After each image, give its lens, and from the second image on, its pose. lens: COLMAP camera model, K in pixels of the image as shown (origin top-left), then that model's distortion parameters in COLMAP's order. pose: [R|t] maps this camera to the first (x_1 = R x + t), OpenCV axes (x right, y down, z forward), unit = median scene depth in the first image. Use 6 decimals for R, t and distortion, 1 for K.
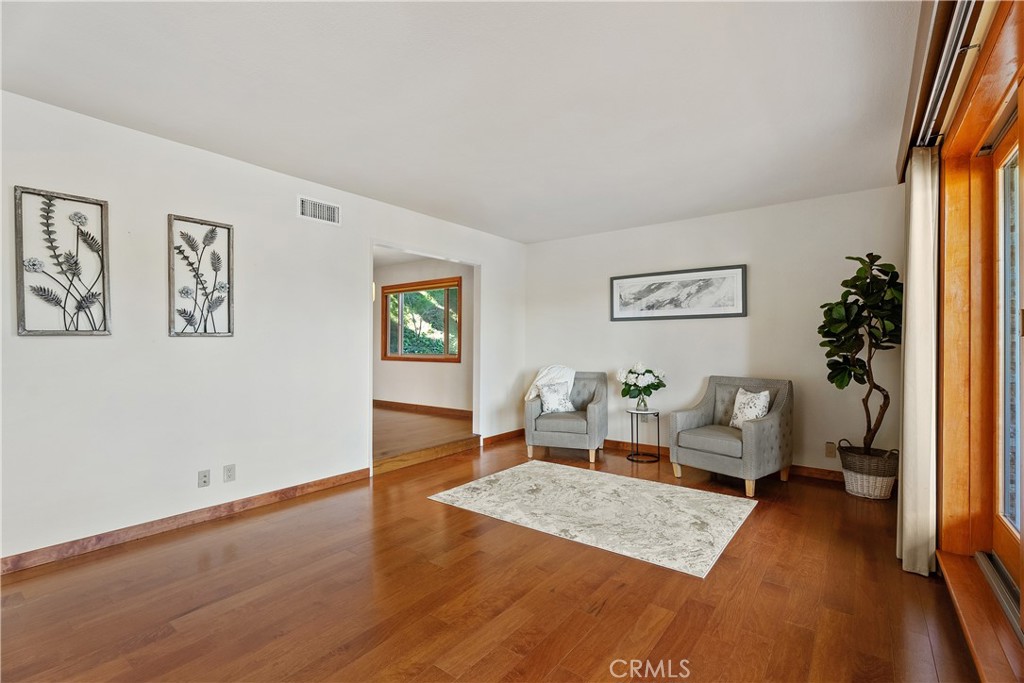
lens RADIAL K [[461.2, 0, 520.9], [0, 461.2, 341.6], [0, 0, 1]] dist [-0.009628, -0.000138]
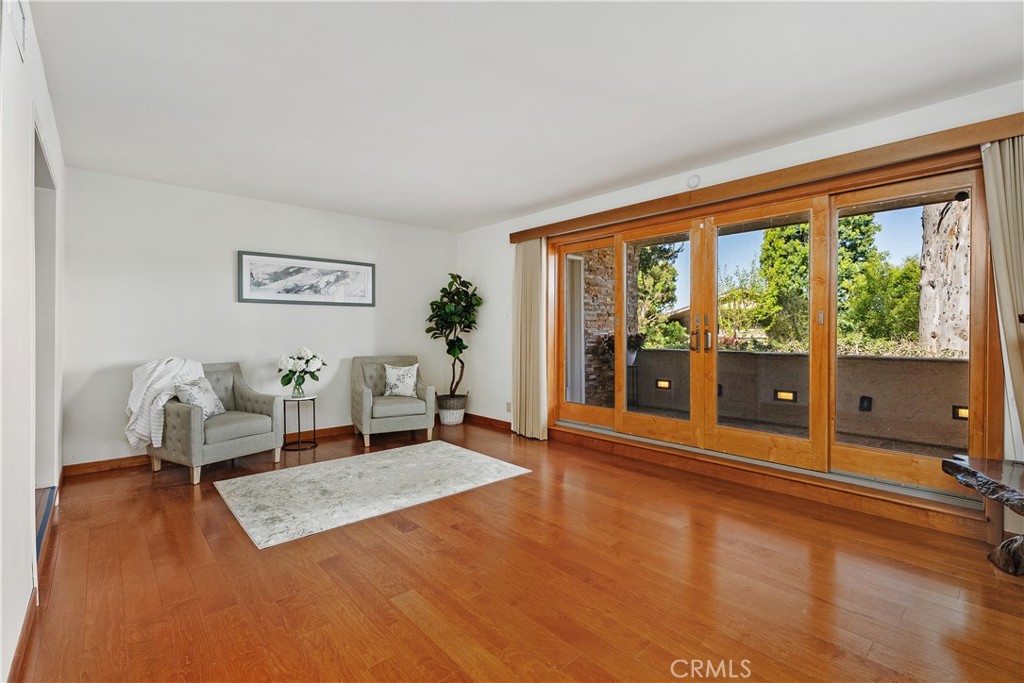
lens RADIAL K [[461.2, 0, 521.9], [0, 461.2, 339.6], [0, 0, 1]] dist [-0.009628, -0.000138]
pose [[0.189935, -0.020956, 0.981573, -0.620151], [-0.010626, 0.999670, 0.023399, -0.000310], [-0.981739, -0.014875, 0.189650, 0.367270]]
